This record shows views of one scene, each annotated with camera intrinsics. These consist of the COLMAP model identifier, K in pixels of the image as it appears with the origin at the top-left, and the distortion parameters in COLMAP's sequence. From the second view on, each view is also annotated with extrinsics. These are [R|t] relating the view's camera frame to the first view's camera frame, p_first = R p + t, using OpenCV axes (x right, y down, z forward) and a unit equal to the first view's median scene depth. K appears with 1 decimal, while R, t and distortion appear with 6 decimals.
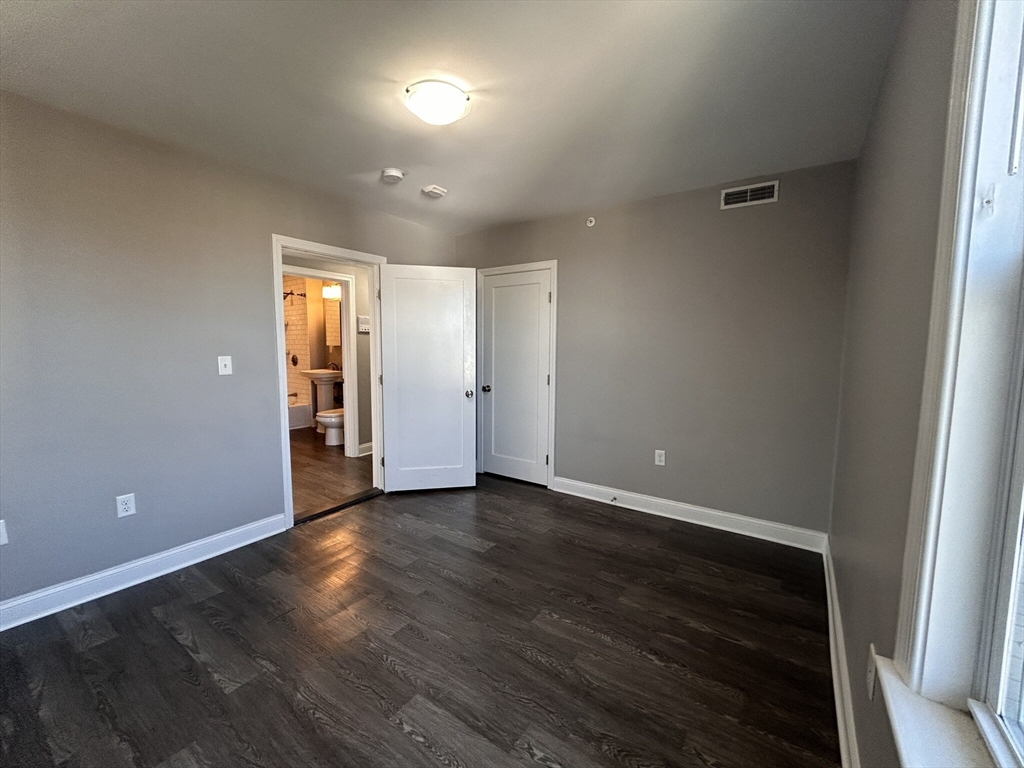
lens RADIAL K [[408.4, 0, 513.2], [0, 408.4, 387.6], [0, 0, 1]] dist [-0.002457, 0.000135]
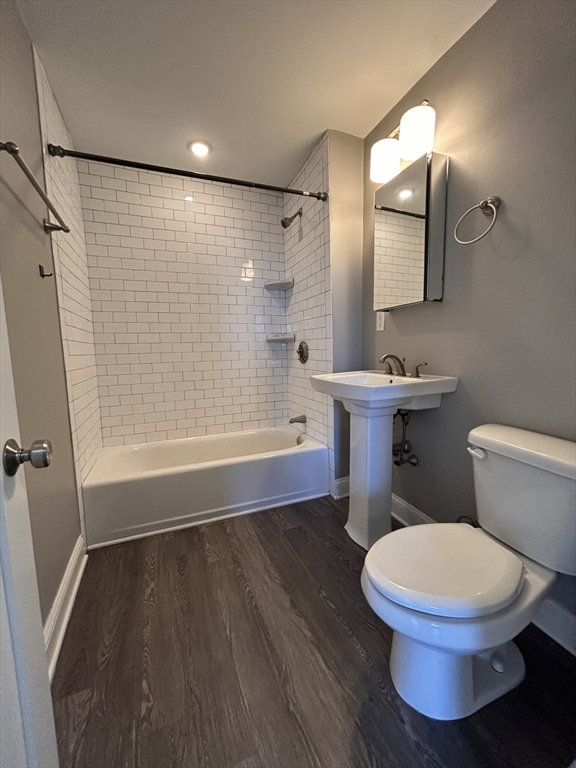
lens RADIAL K [[306.3, 0, 287.2], [0, 306.3, 386.0], [0, 0, 1]] dist [-0.002457, 0.000135]
pose [[0.843139, 0.033578, -0.536647, -0.362602], [-0.020688, 0.999335, 0.030024, -0.037764], [0.537298, -0.014213, 0.843273, 0.699243]]
